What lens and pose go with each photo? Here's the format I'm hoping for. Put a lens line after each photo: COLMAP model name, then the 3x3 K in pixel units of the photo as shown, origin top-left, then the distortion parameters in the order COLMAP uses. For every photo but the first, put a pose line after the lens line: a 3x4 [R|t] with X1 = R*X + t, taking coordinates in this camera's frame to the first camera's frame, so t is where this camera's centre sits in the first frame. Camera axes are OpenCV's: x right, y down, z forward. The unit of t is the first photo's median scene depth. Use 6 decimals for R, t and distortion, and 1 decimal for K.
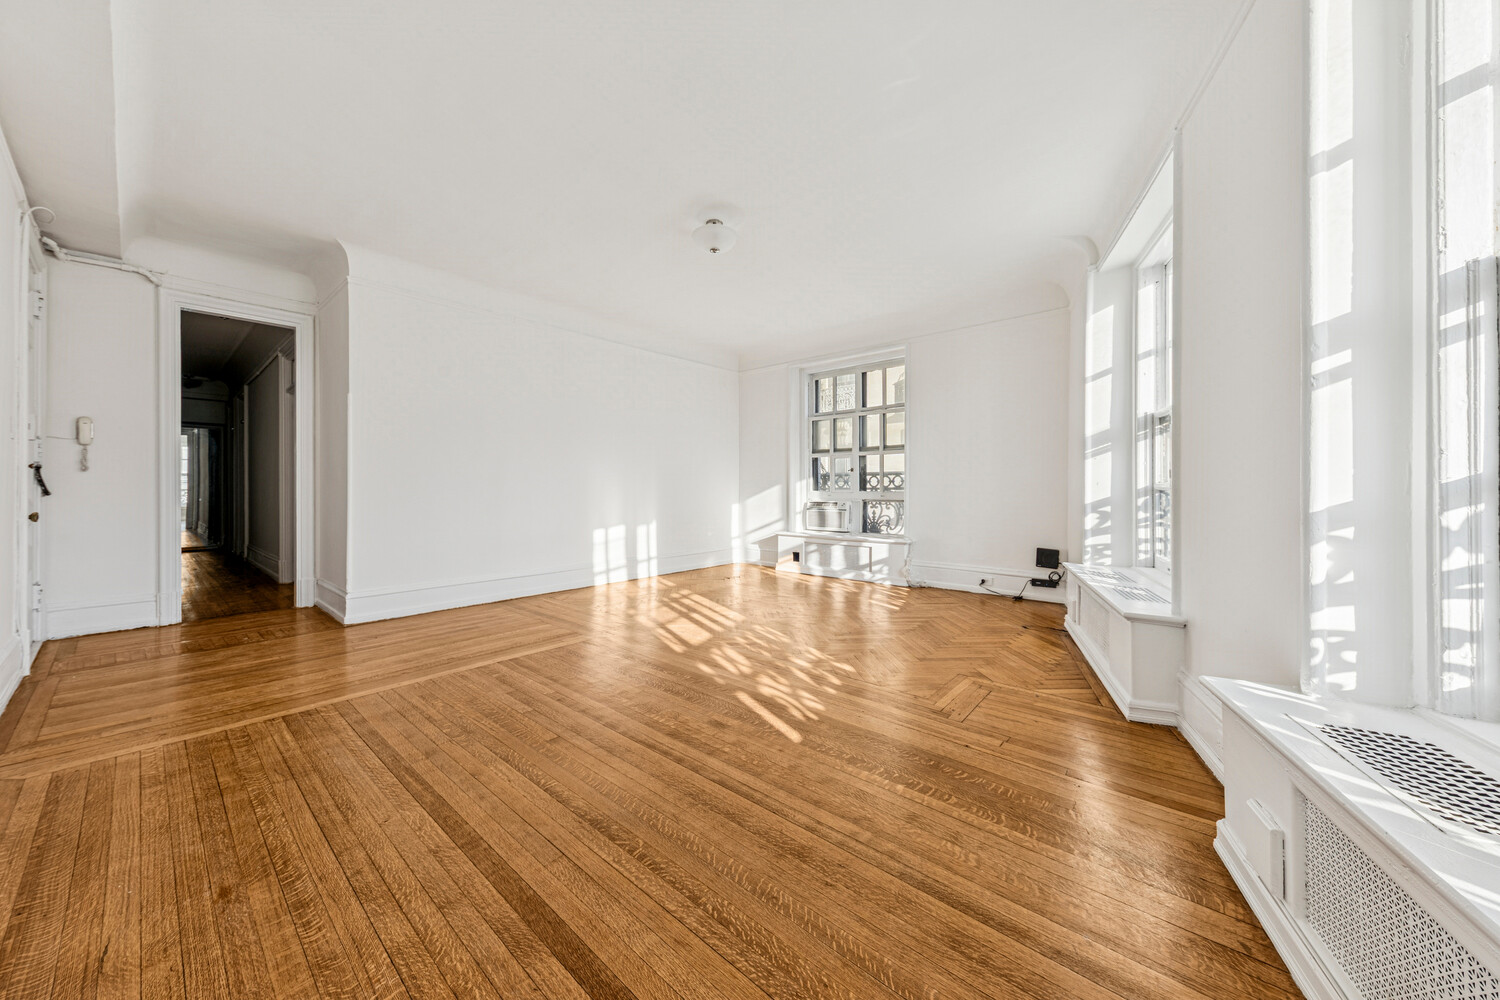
lens RADIAL K [[524.3, 0, 750.4], [0, 524.3, 487.0], [0, 0, 1]] dist [0.000595, -0.000136]
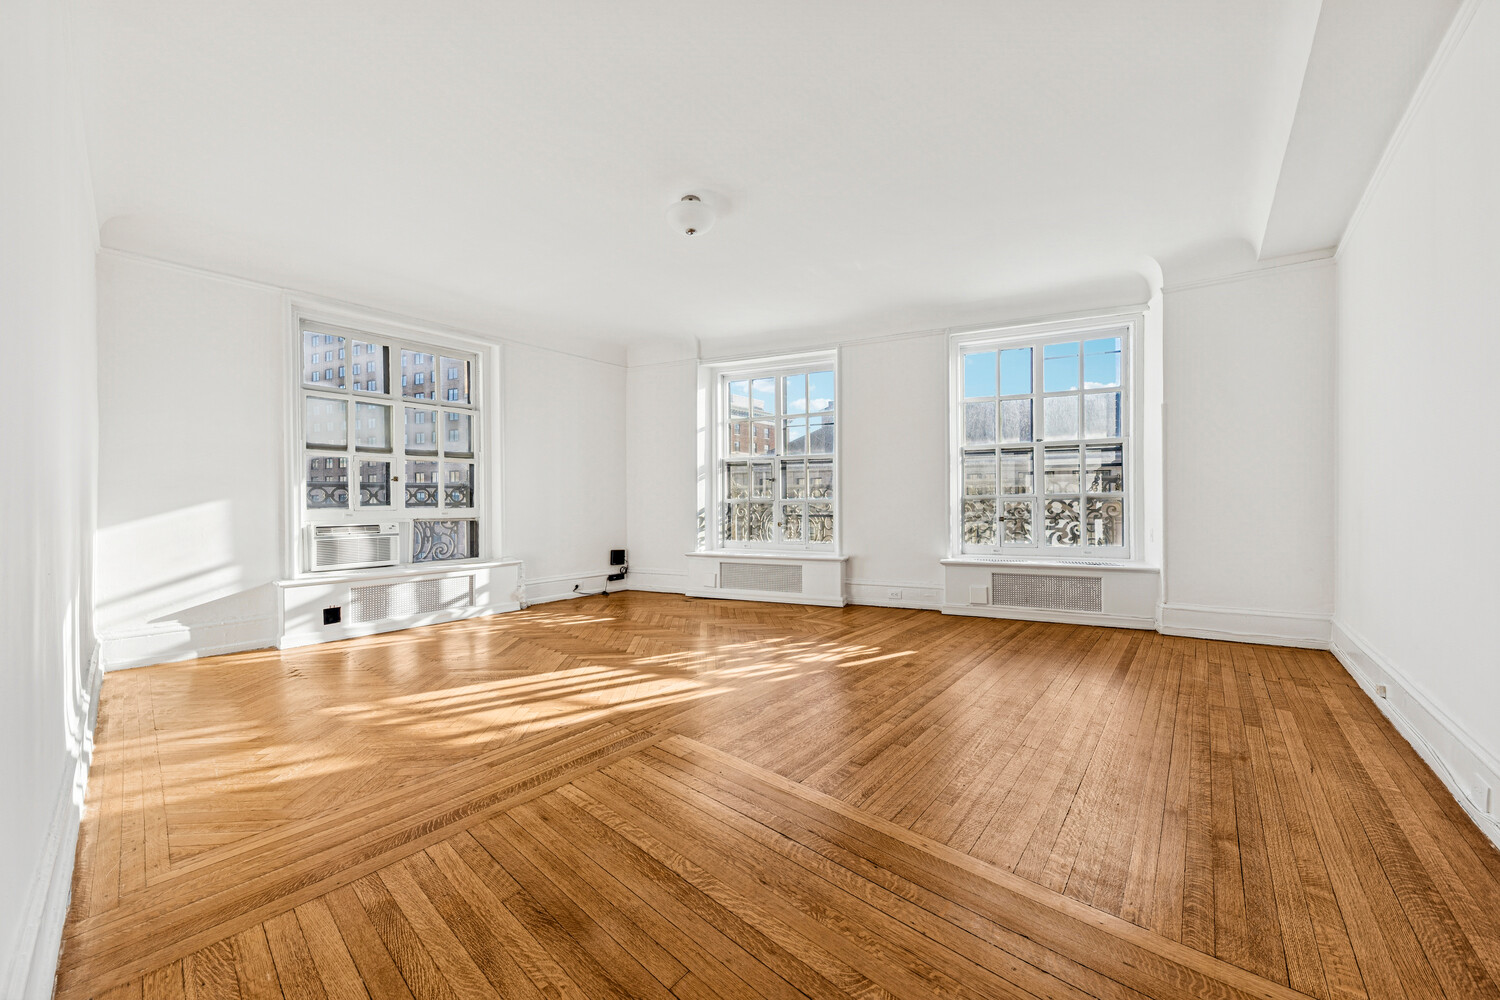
lens RADIAL K [[520.2, 0, 749.4], [0, 520.2, 499.2], [0, 0, 1]] dist [-0.000522, -0.000326]
pose [[0.007998, 0.003322, 0.999962, -0.697074], [0.004490, 0.999984, -0.003358, 0.000379], [-0.999958, 0.004516, 0.007983, 0.667152]]
